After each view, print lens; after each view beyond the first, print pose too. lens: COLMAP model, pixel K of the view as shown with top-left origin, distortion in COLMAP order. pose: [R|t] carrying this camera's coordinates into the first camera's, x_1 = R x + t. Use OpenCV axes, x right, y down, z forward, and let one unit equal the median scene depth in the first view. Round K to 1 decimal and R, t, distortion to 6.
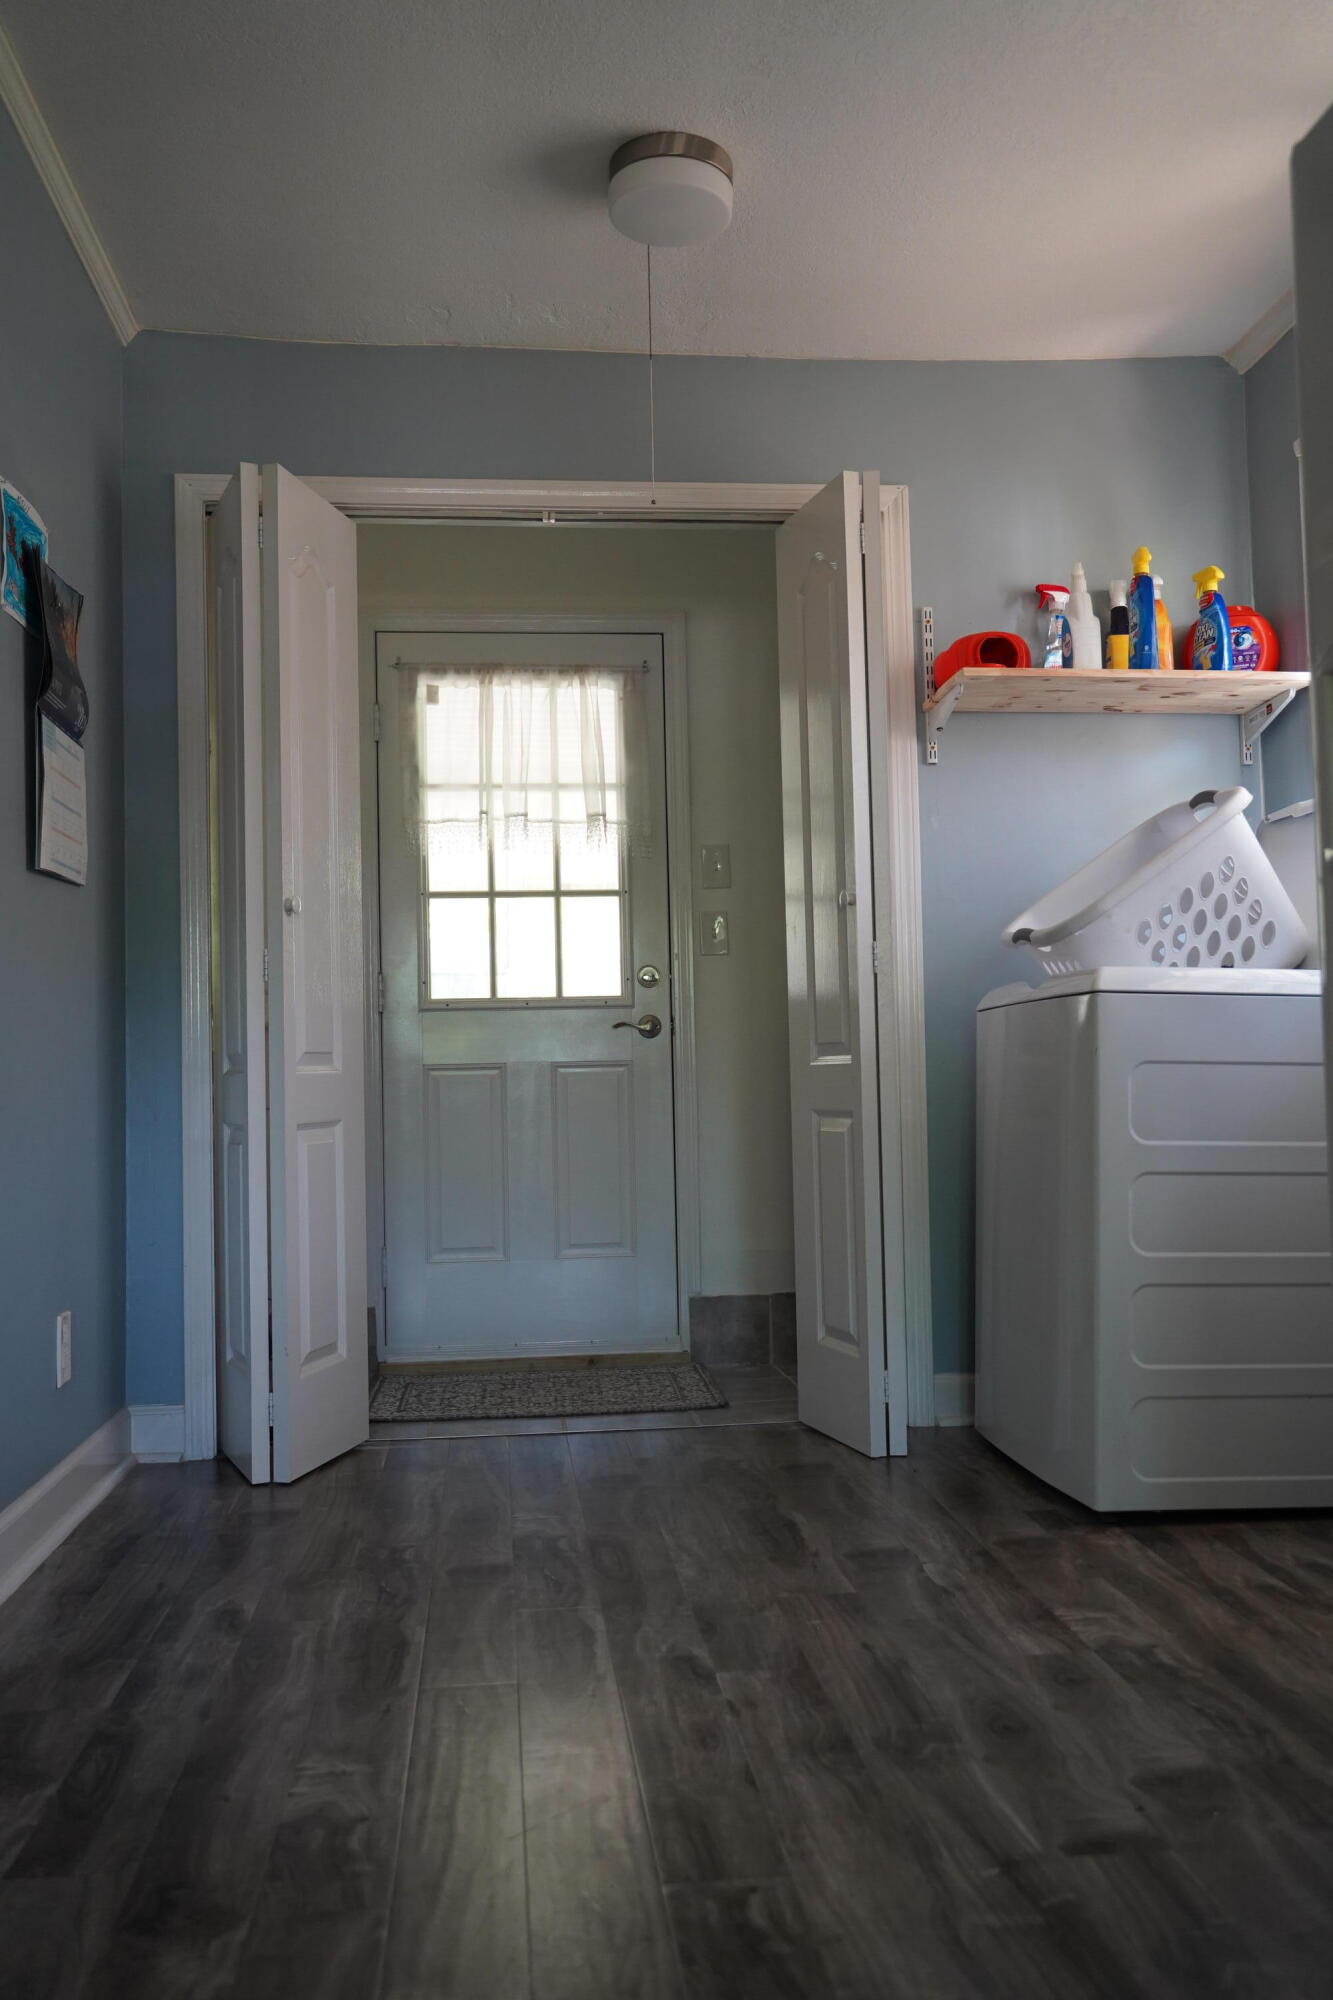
lens RADIAL K [[1583.4, 0, 666.5], [0, 1583.4, 1000.0], [0, 0, 1]] dist [-0.008570, -0.000754]
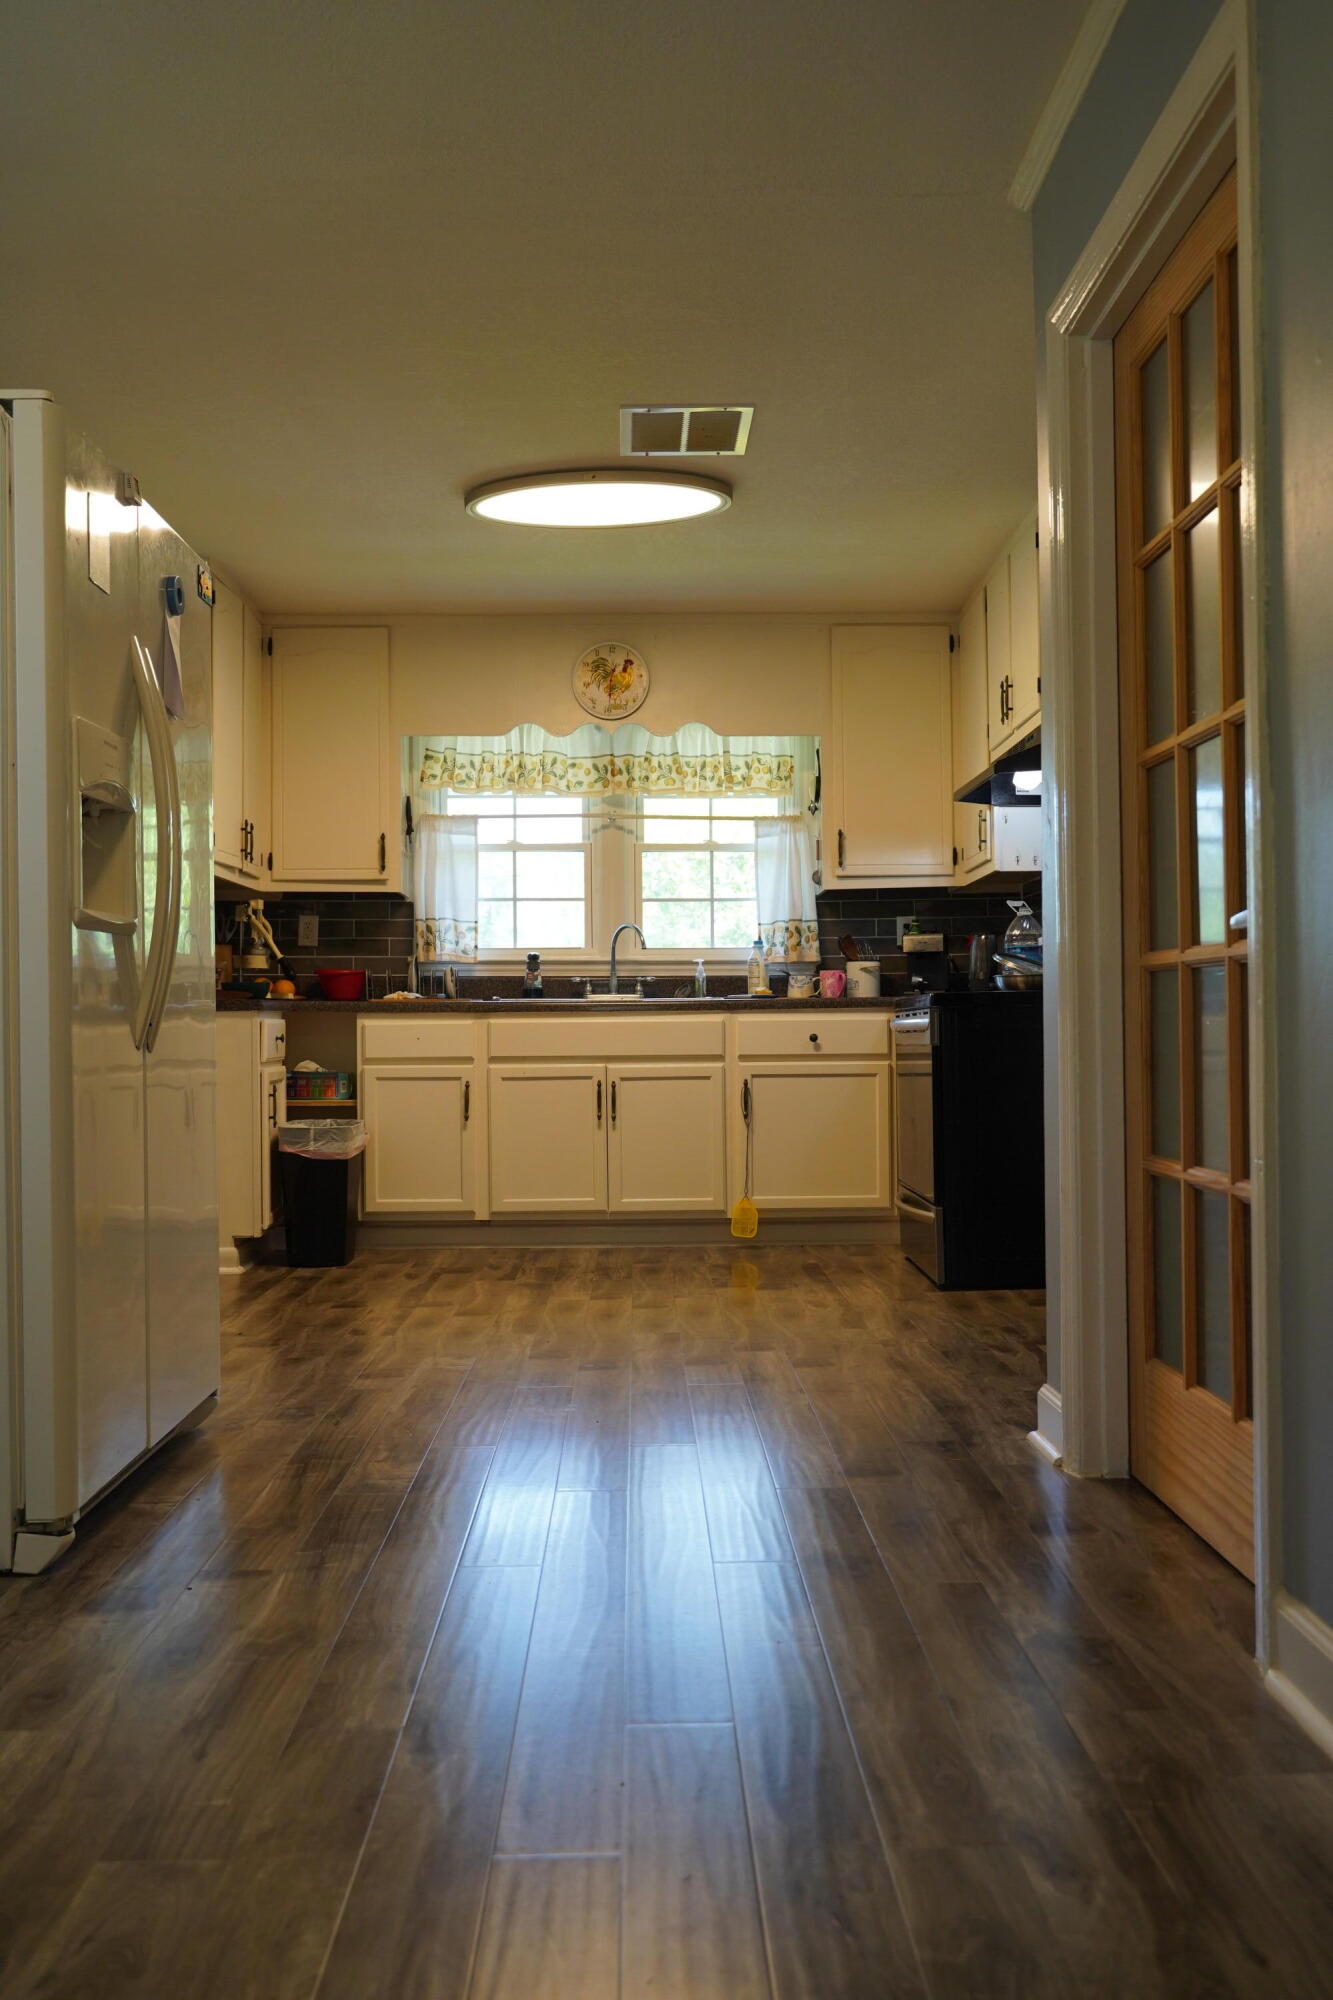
lens RADIAL K [[1583.4, 0, 666.5], [0, 1583.4, 1000.0], [0, 0, 1]] dist [-0.008570, -0.000754]
pose [[-0.995590, 0.029936, 0.088902, -0.203926], [0.023507, 0.997091, -0.072500, 0.085398], [-0.090814, -0.070090, -0.993398, 1.865773]]
